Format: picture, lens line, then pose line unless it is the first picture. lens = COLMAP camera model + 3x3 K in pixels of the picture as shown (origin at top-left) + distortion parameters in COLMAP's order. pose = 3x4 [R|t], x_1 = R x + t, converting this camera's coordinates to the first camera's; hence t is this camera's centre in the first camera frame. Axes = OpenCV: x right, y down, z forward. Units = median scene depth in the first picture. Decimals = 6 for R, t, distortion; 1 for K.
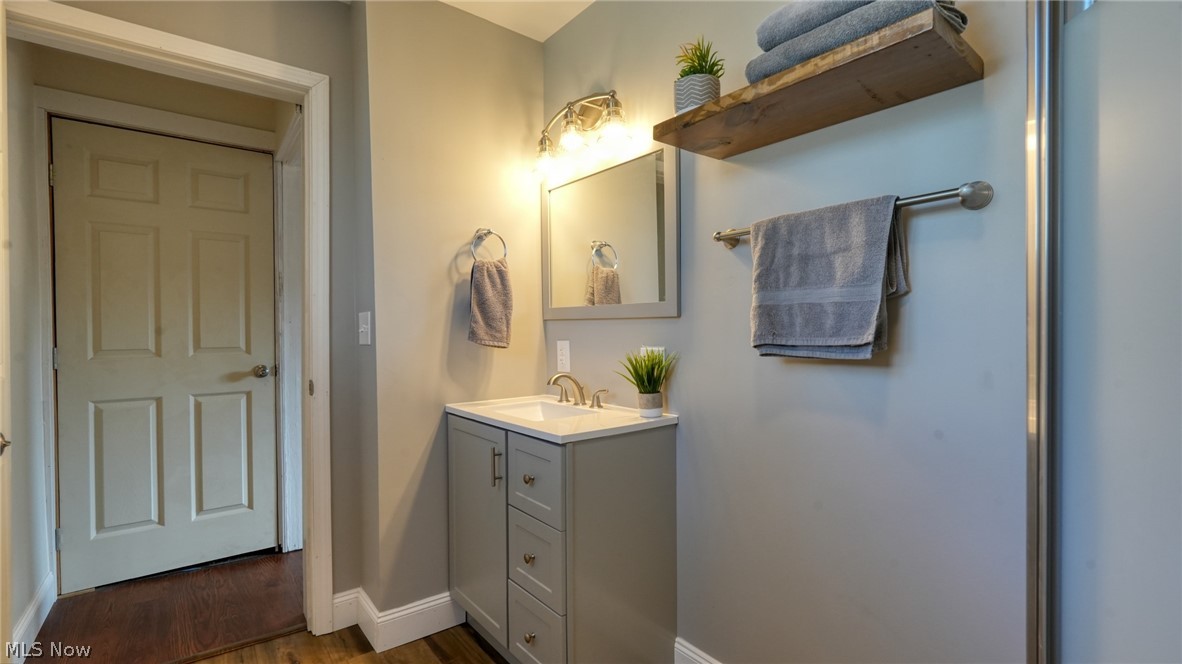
lens RADIAL K [[517.9, 0, 589.5], [0, 517.9, 332.8], [0, 0, 1]] dist [-0.015954, 0.007902]
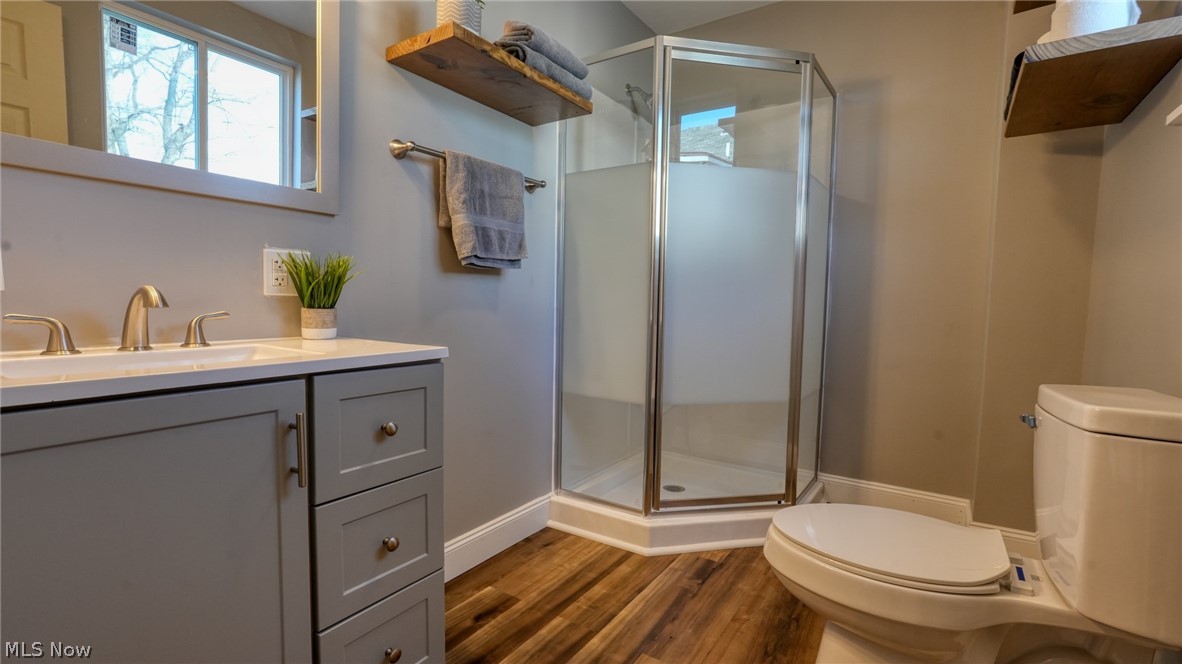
lens RADIAL K [[519.7, 0, 588.0], [0, 519.7, 336.5], [0, 0, 1]] dist [-0.017276, 0.009561]
pose [[-0.301866, -0.064567, 0.951161, -0.841480], [-0.006266, 0.997817, 0.065745, 0.117767], [-0.953330, 0.013886, -0.301612, 0.967643]]
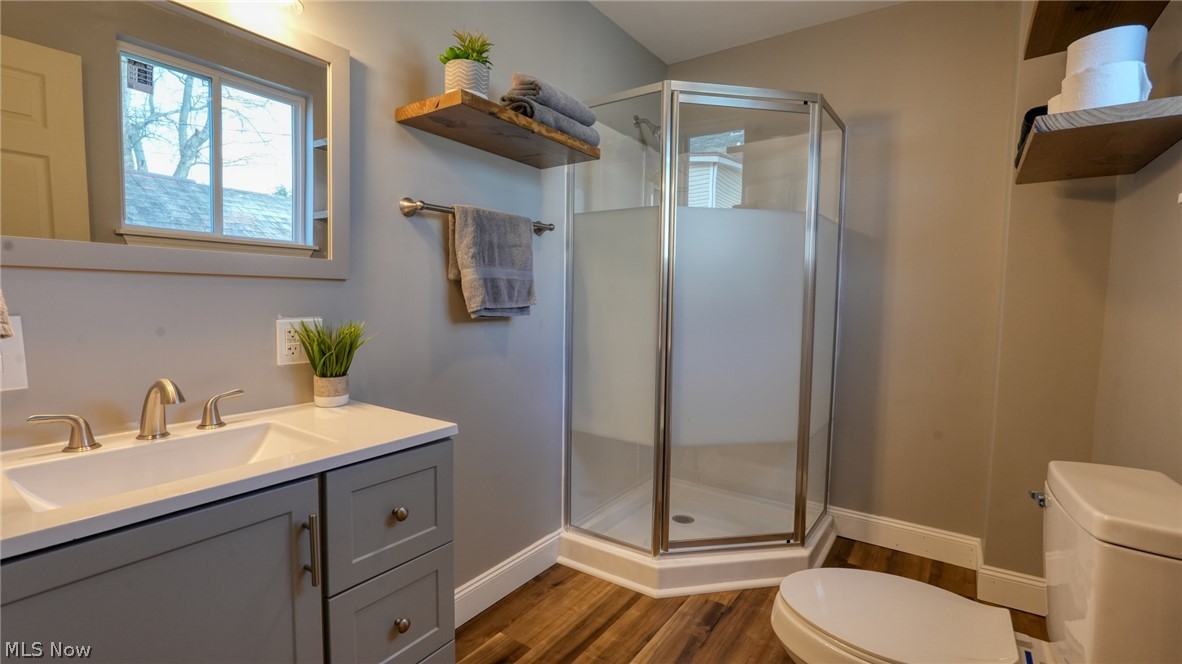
lens RADIAL K [[517.9, 0, 589.5], [0, 517.9, 332.8], [0, 0, 1]] dist [-0.015954, 0.007902]
pose [[-0.286523, -0.066137, 0.955788, -0.838396], [-0.001884, 0.997651, 0.068469, -0.003615], [-0.958071, 0.017817, -0.285975, 0.963522]]
